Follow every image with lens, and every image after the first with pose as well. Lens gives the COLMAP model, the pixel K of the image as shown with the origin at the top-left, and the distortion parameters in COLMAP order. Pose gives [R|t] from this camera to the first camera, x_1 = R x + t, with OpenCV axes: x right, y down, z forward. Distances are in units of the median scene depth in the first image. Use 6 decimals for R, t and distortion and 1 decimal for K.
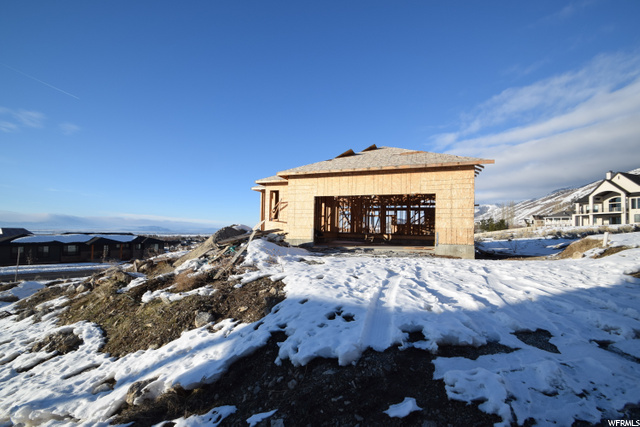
lens RADIAL K [[282.9, 0, 320.0], [0, 282.9, 213.5], [0, 0, 1]] dist [0.000769, -0.008849]
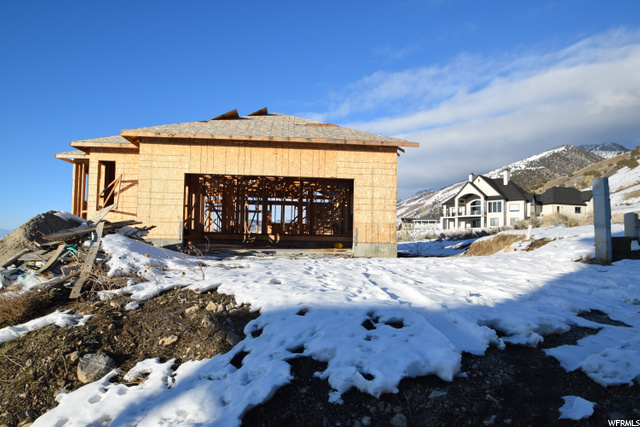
lens RADIAL K [[391.4, 0, 320.0], [0, 391.4, 213.5], [0, 0, 1]] dist [-0.029751, -0.000981]
pose [[0.899204, 0.023596, 0.436893, -0.098747], [-0.024543, 0.999693, -0.003480, 0.021015], [-0.436841, -0.007594, 0.899507, 0.043755]]
